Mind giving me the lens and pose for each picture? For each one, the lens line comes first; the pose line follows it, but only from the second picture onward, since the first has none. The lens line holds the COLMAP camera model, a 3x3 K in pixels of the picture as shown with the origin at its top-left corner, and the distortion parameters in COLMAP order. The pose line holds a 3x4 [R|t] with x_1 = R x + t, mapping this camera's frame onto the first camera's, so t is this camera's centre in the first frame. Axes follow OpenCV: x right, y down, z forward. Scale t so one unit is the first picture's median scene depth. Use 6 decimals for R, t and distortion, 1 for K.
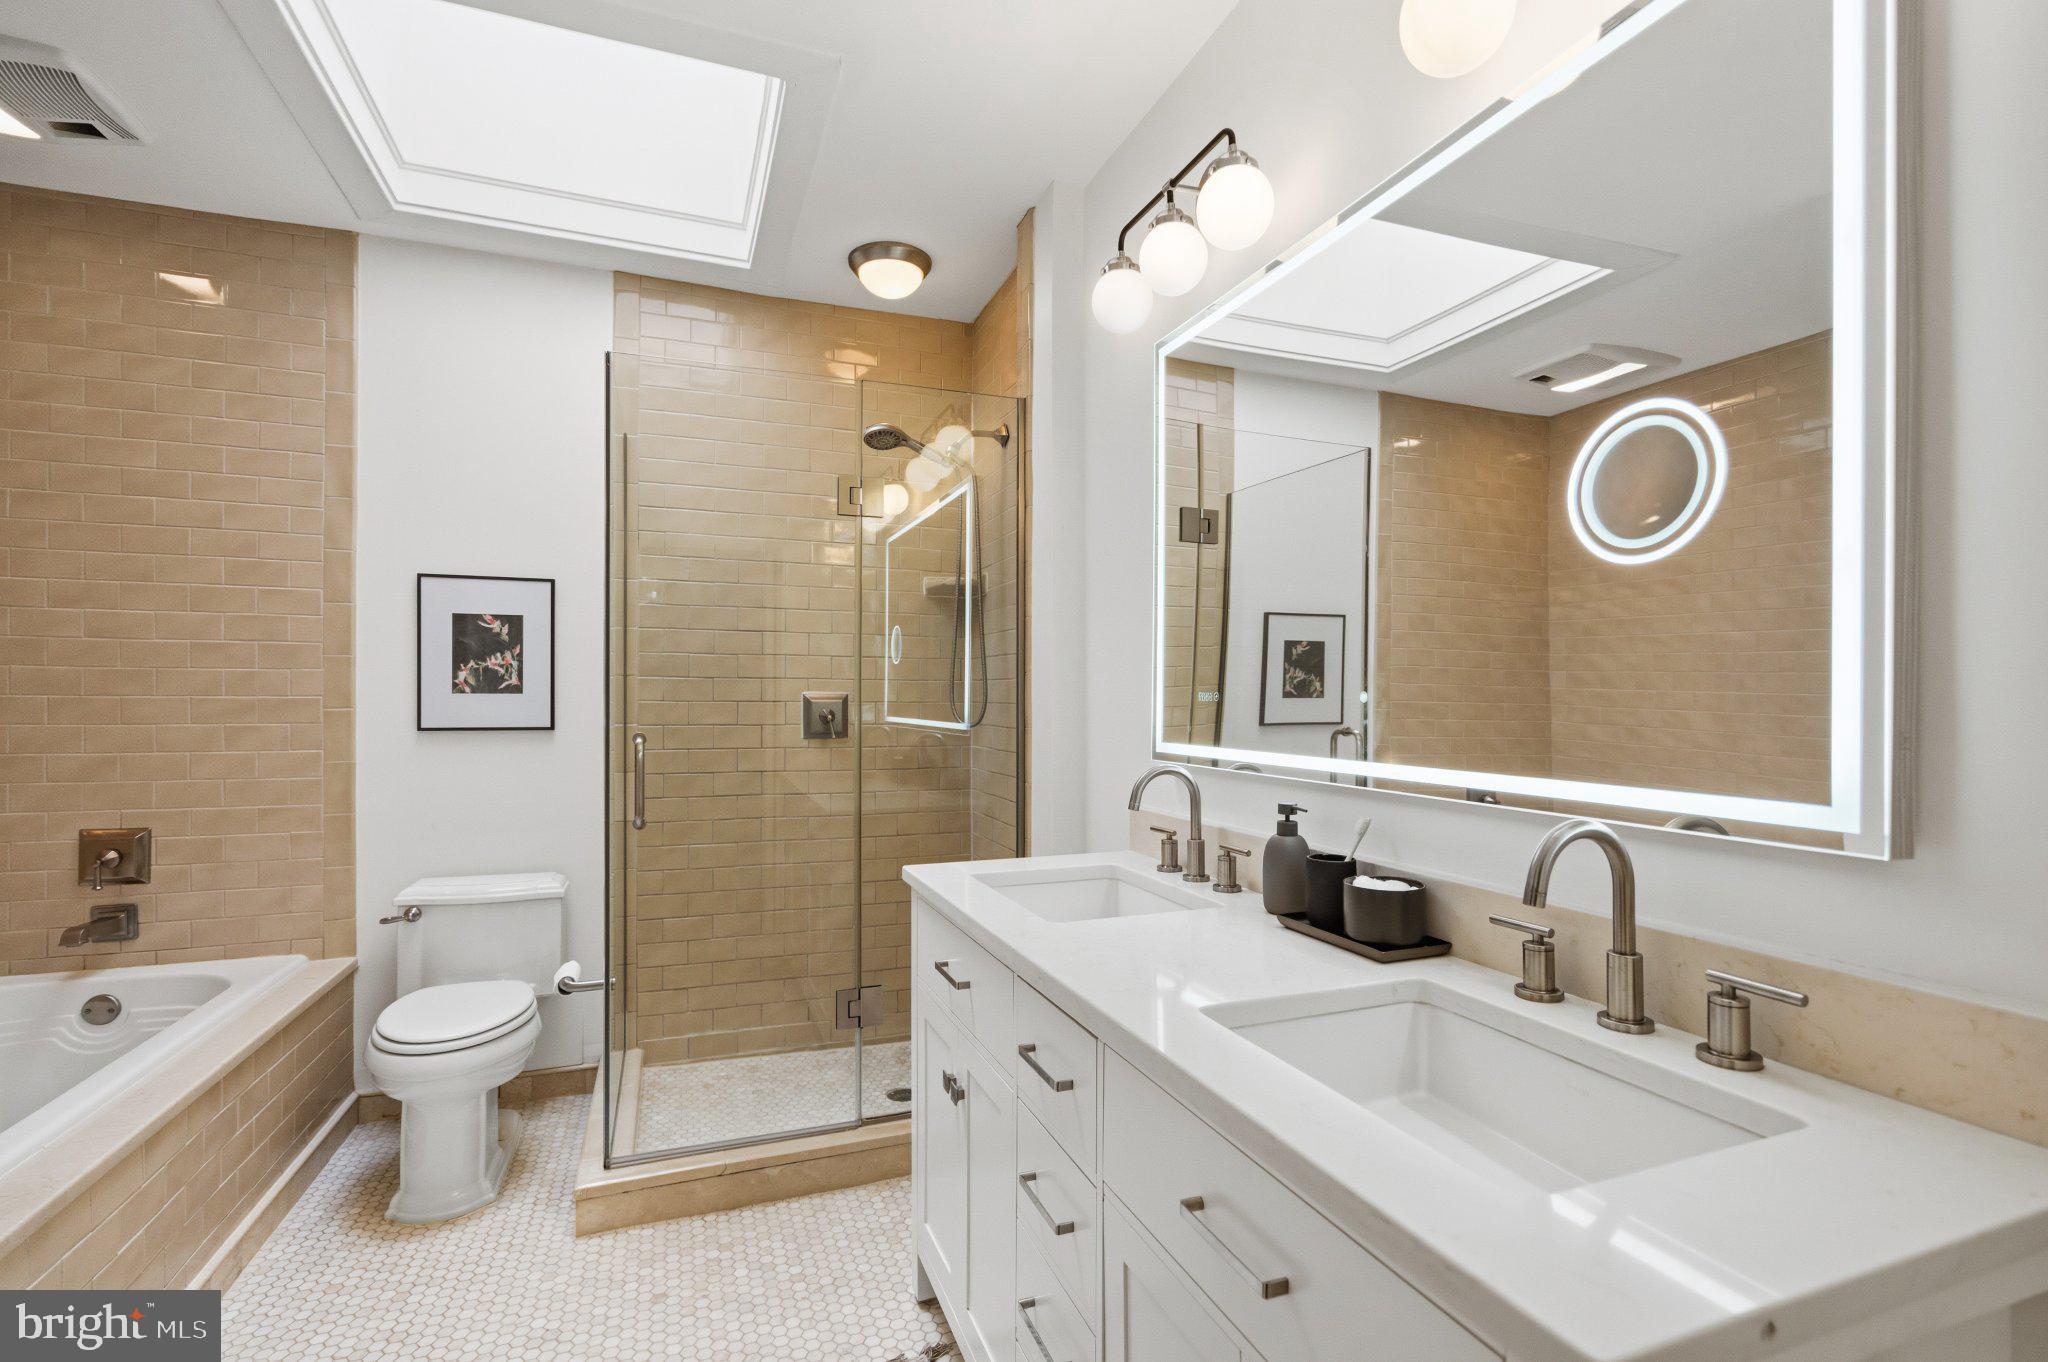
lens RADIAL K [[936.3, 0, 1029.1], [0, 936.3, 694.3], [0, 0, 1]] dist [-0.000737, 0.000783]
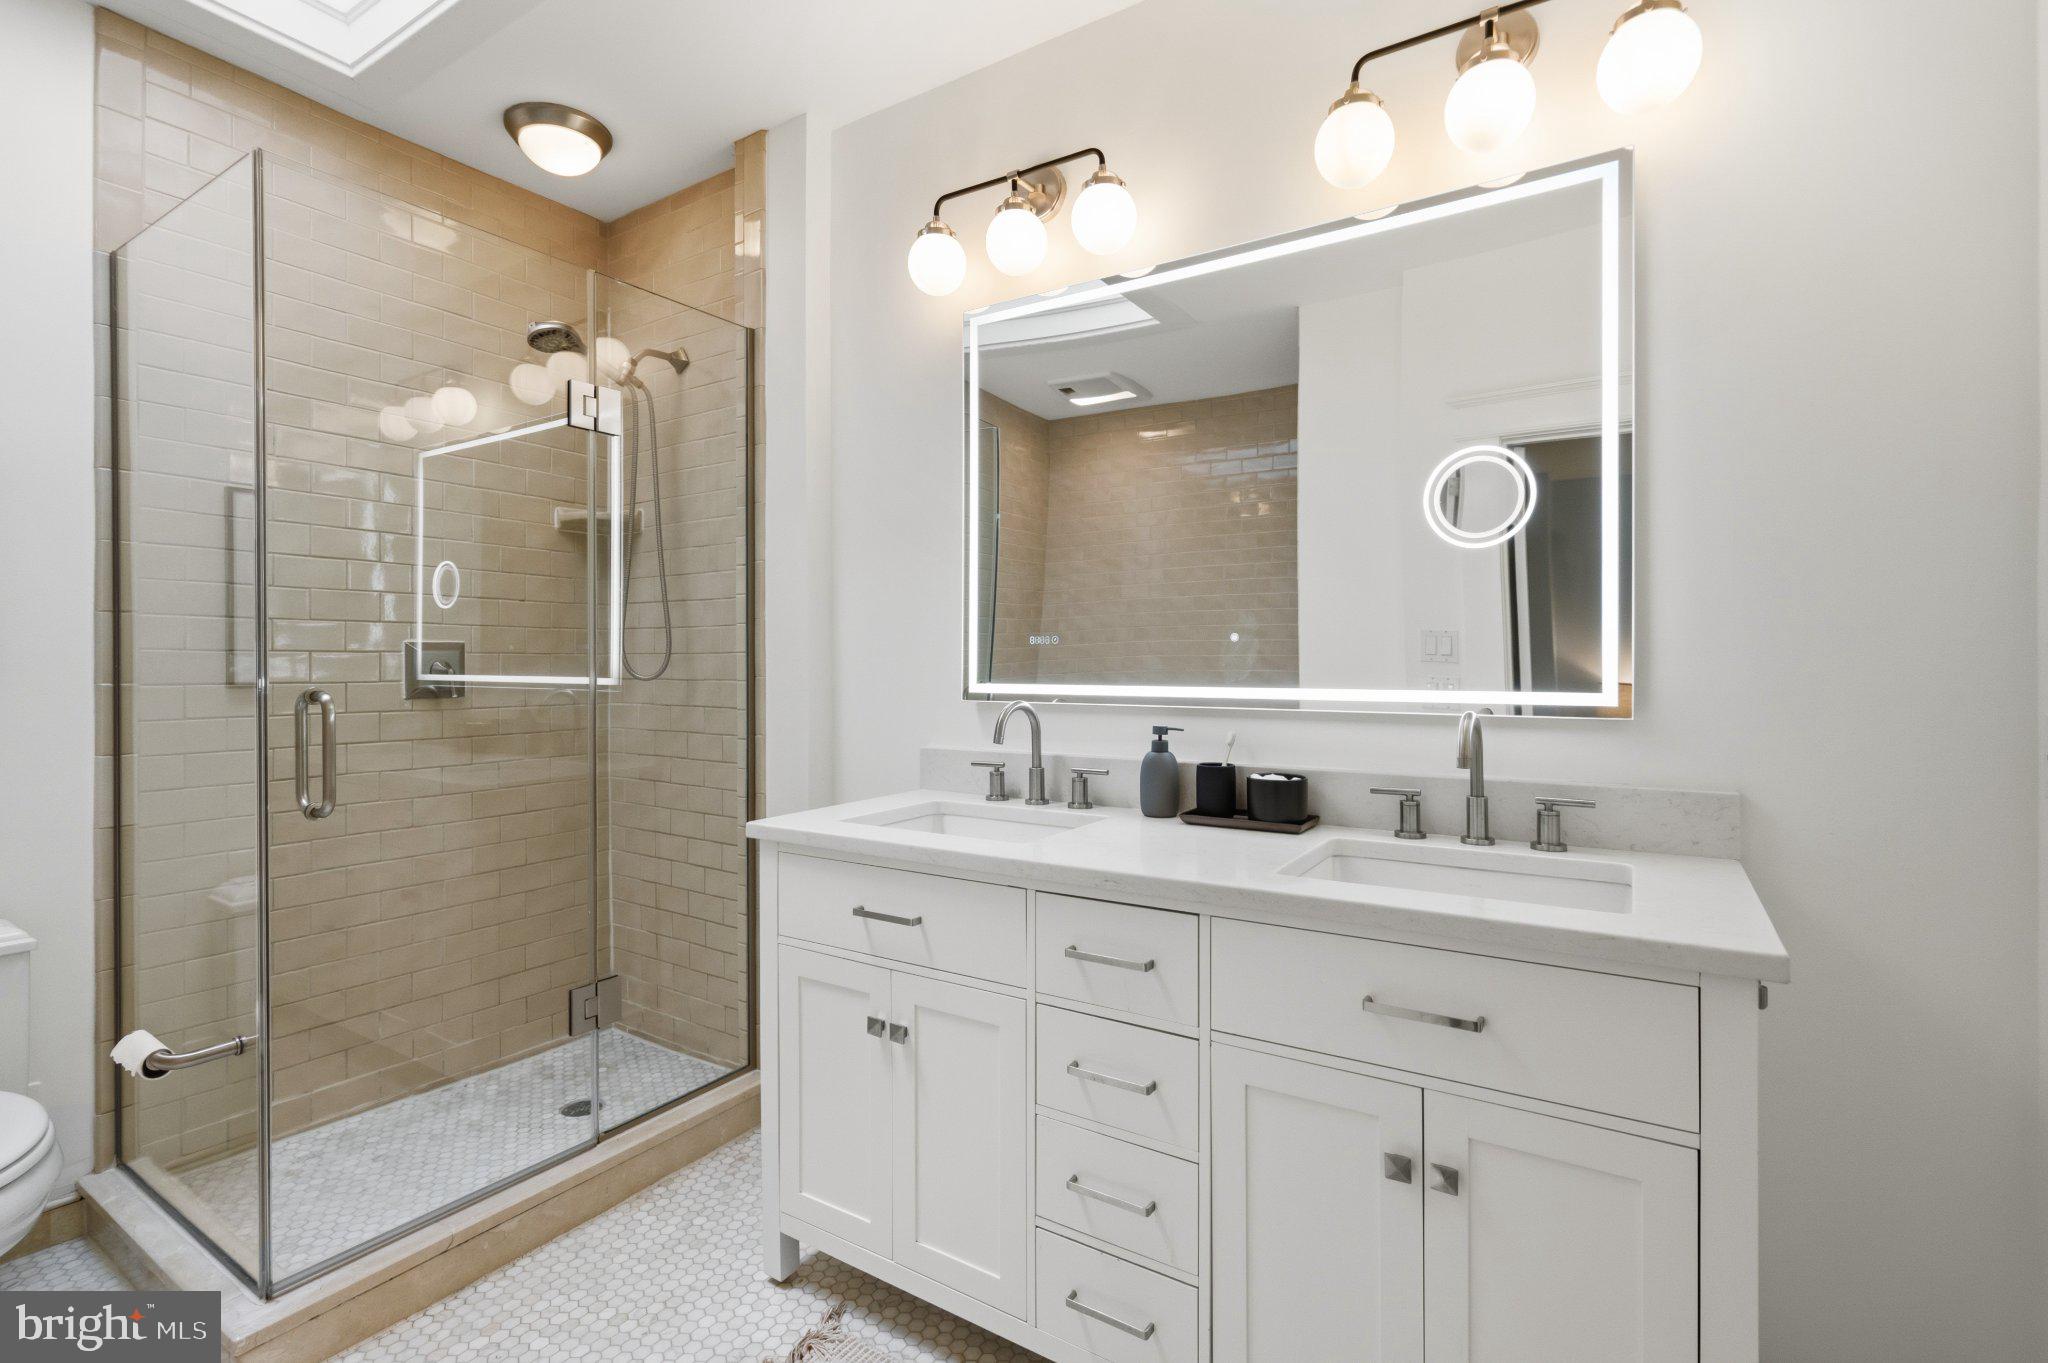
lens RADIAL K [[936.3, 0, 1033.7], [0, 936.3, 665.7], [0, 0, 1]] dist [-0.000737, 0.000783]
pose [[0.802492, -0.007434, 0.596617, -0.405466], [0.002367, 0.999954, 0.009275, 0.018361], [-0.596659, -0.006031, 0.802473, 0.083394]]
